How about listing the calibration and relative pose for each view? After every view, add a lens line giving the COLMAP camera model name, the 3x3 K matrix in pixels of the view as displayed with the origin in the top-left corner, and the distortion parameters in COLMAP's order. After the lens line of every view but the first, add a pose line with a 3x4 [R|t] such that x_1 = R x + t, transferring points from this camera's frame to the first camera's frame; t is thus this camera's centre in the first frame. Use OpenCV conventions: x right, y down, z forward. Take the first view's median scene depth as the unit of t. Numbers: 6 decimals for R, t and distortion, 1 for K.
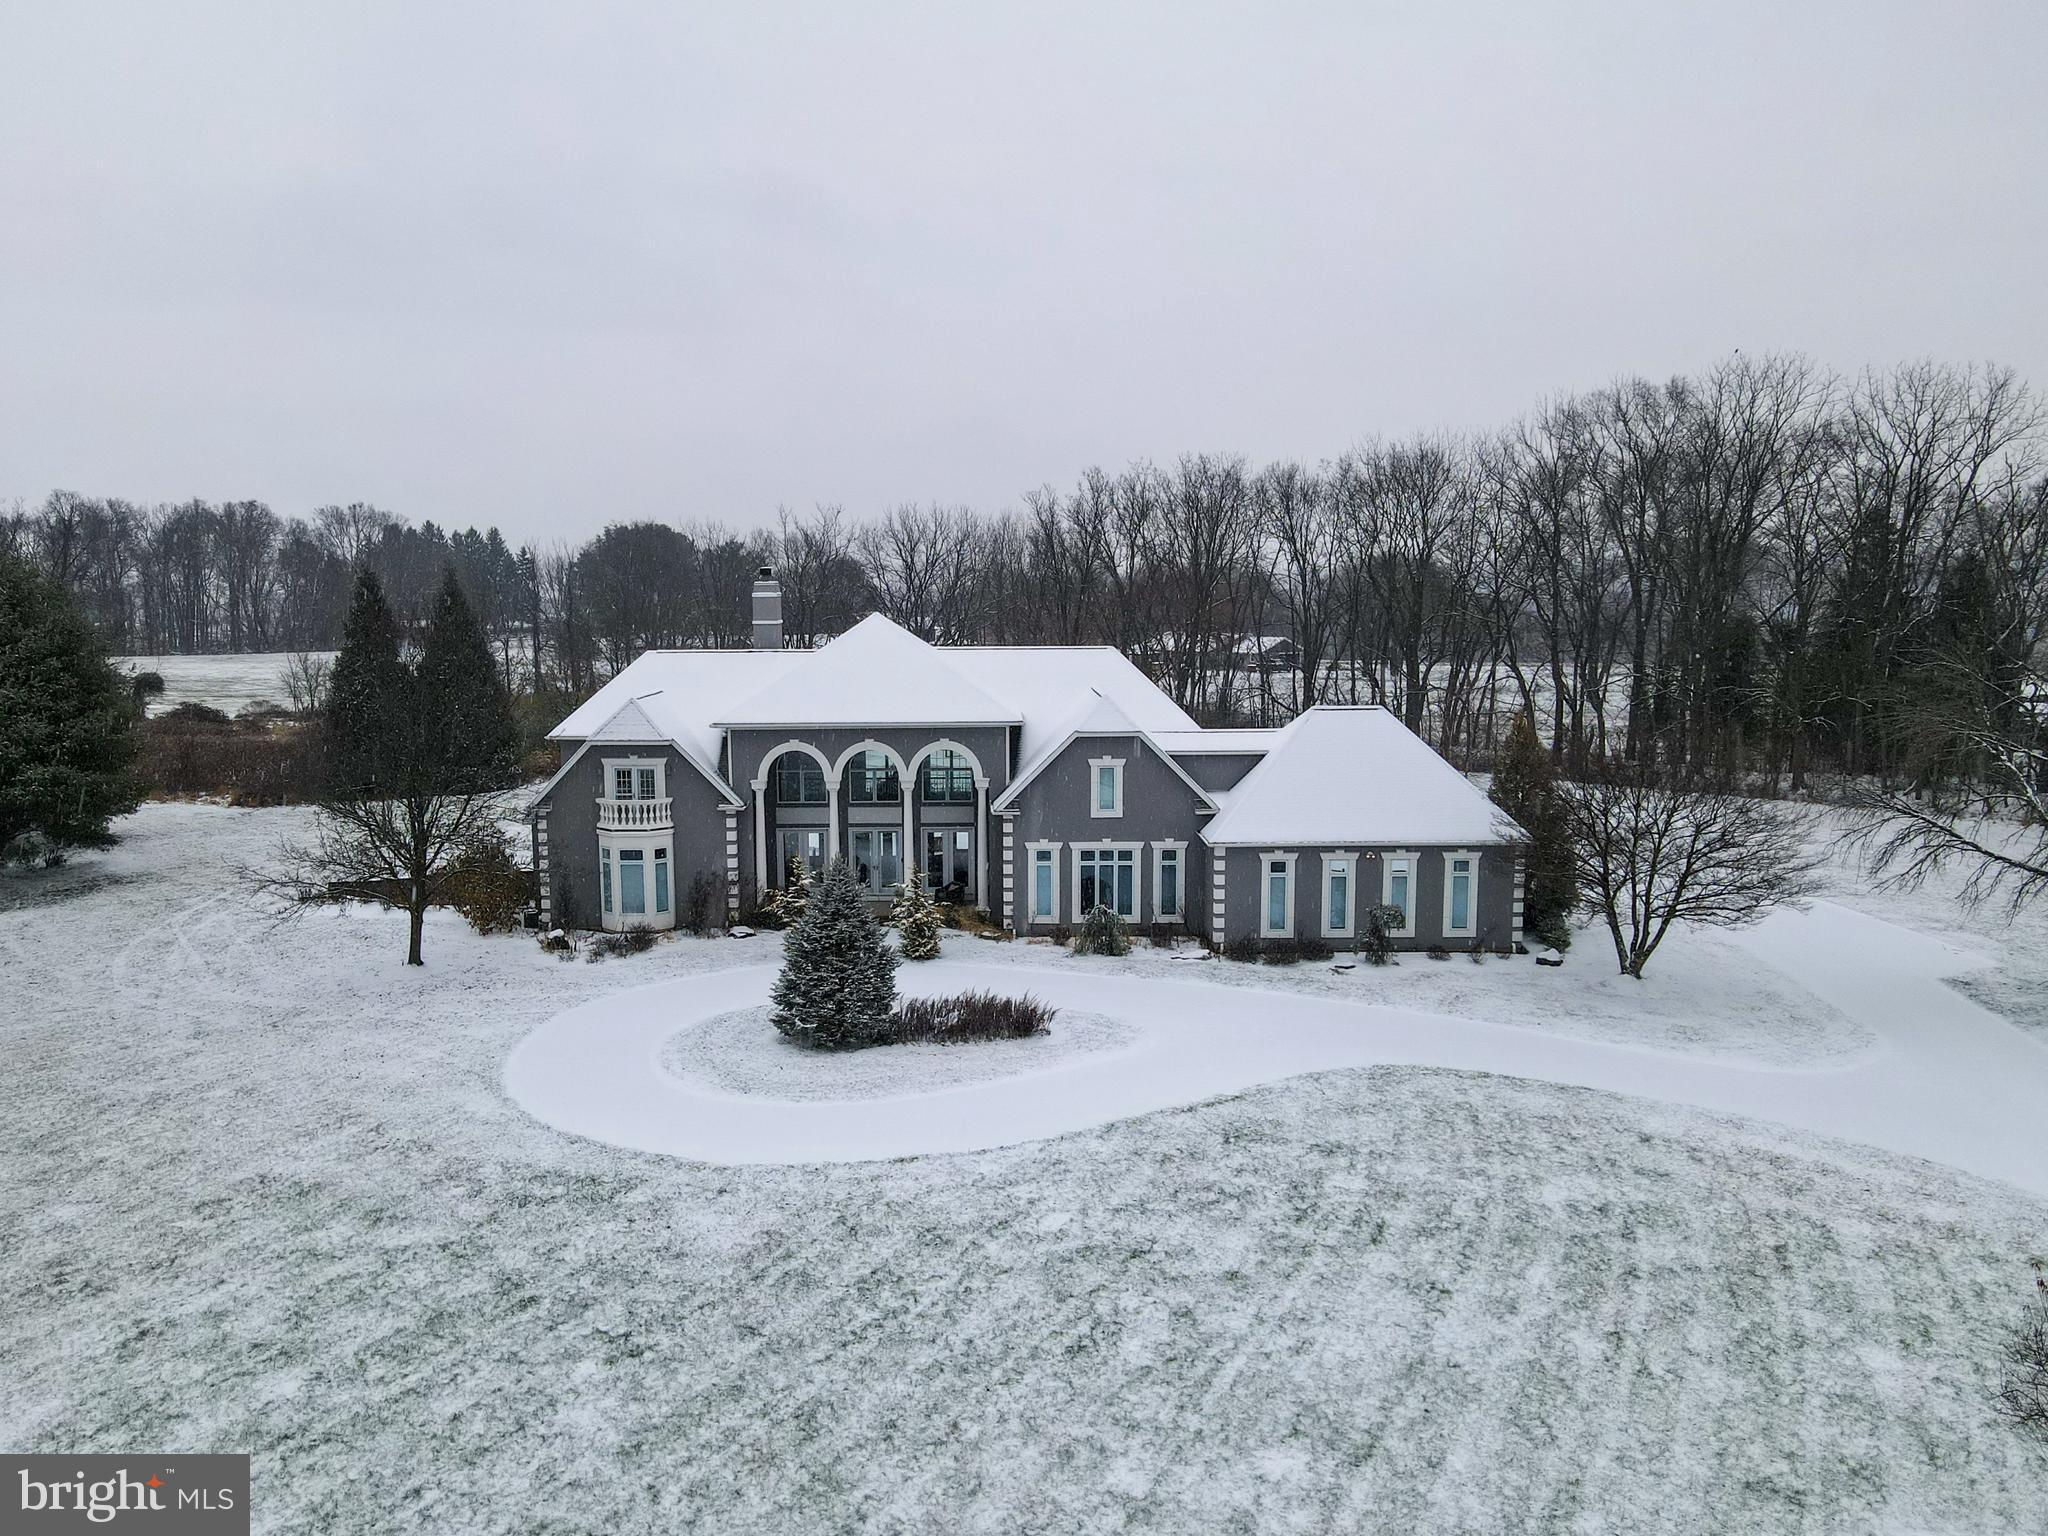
lens RADIAL K [[1511.8, 0, 1020.2], [0, 1511.8, 760.3], [0, 0, 1]] dist [-0.000020, 0.030484]
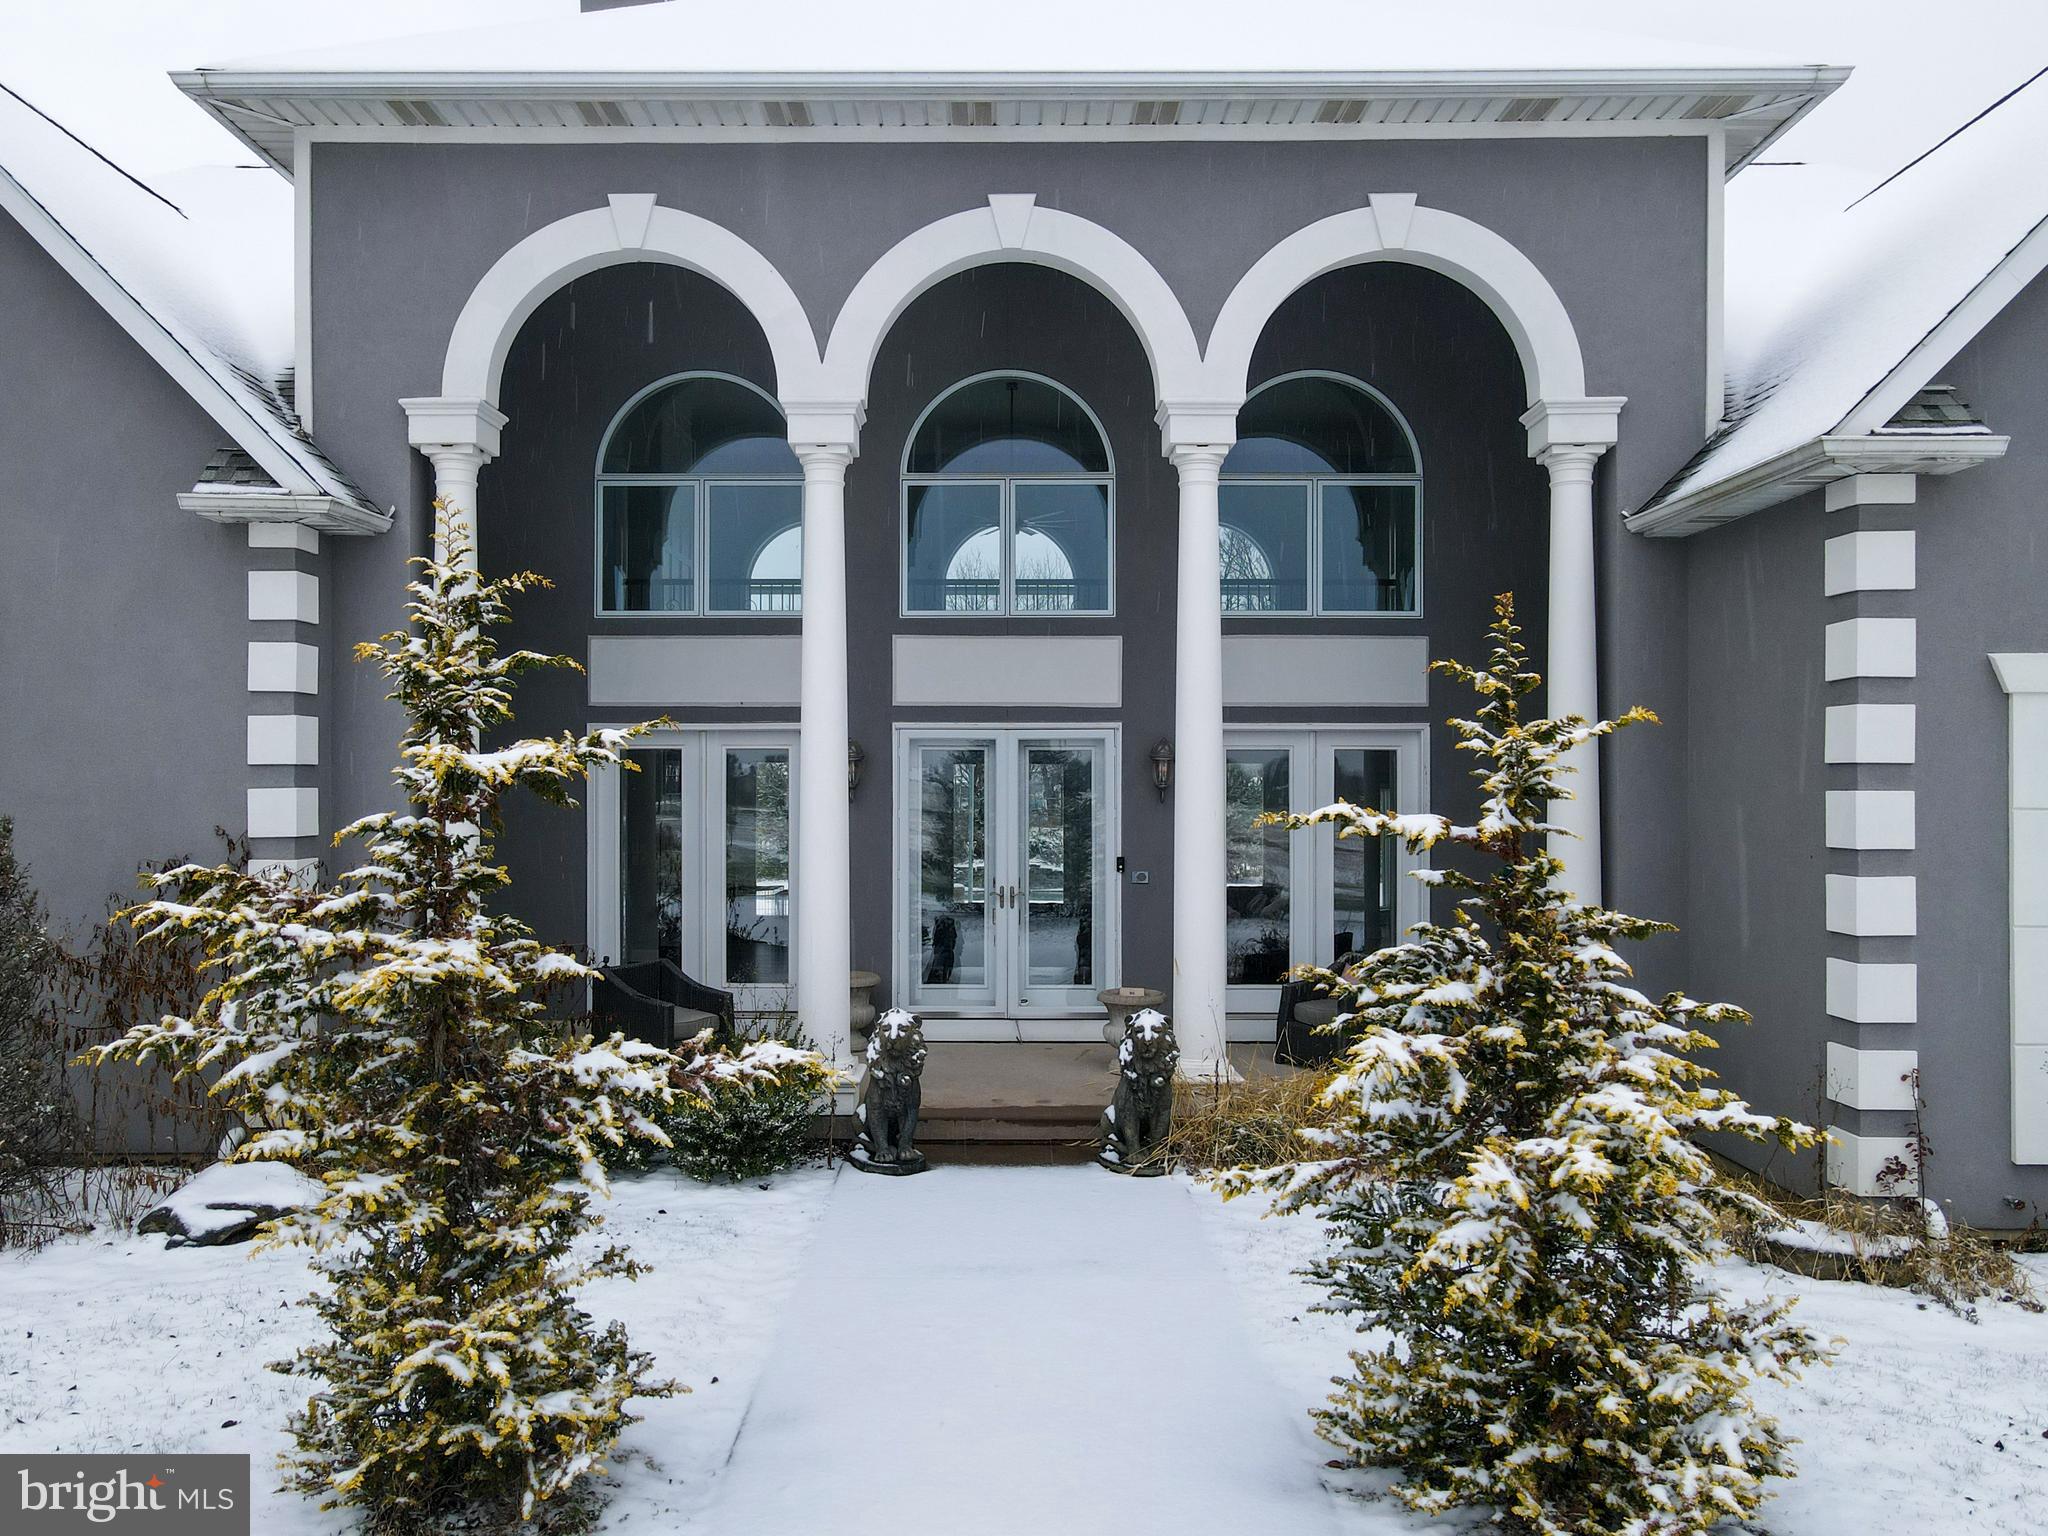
lens RADIAL K [[1453.8, 0, 1023.1], [0, 1453.8, 775.4], [0, 0, 1]] dist [0.030058, 0.000710]
pose [[0.999808, 0.005033, -0.018932, -0.096767], [-0.007369, 0.992080, -0.125388, 0.087918], [0.018151, 0.125504, 0.991927, 0.842256]]
